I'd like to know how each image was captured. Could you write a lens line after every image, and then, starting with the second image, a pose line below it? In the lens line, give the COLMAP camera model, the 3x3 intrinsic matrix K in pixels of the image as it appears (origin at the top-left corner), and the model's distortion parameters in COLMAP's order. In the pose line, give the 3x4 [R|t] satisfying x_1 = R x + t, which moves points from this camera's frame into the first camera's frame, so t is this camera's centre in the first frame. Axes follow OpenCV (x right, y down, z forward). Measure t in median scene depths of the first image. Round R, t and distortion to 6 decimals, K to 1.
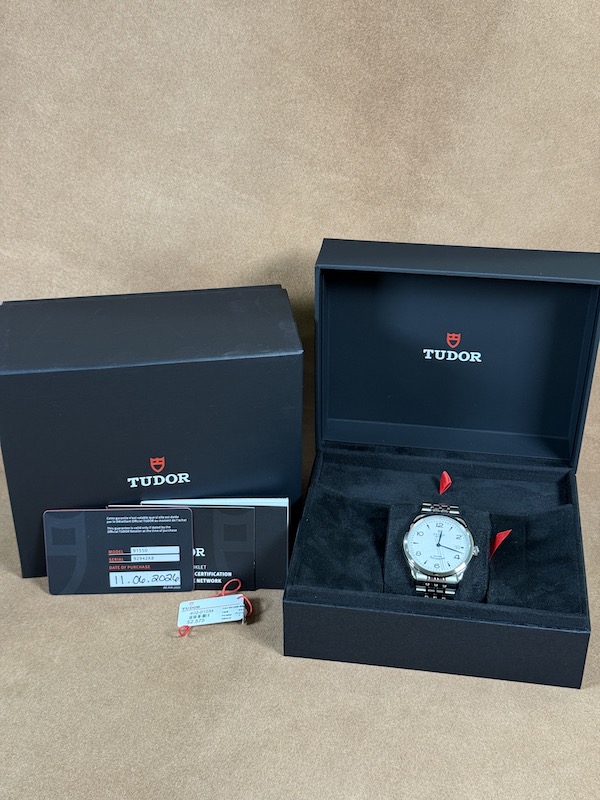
lens RADIAL K [[1146.4, 0, 307.4], [0, 1146.4, 365.8], [0, 0, 1]] dist [0.039004, 0.000000]
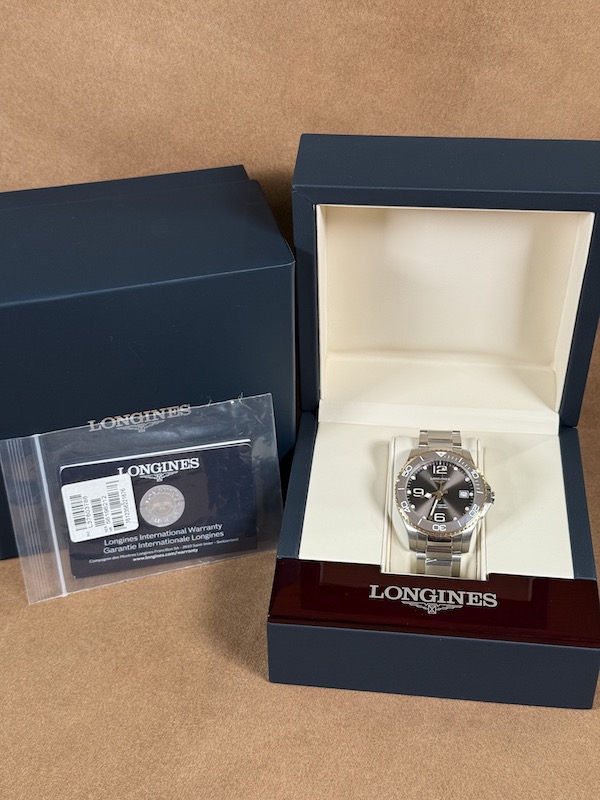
lens RADIAL K [[1146.4, 0, 303.4], [0, 1146.4, 398.3], [0, 0, 1]] dist [0.039004, 0.000000]
pose [[0.999495, 0.011277, -0.029708, 0.008221], [-0.007960, 0.993957, 0.109483, 0.002871], [0.030763, -0.109191, 0.993545, 0.236179]]
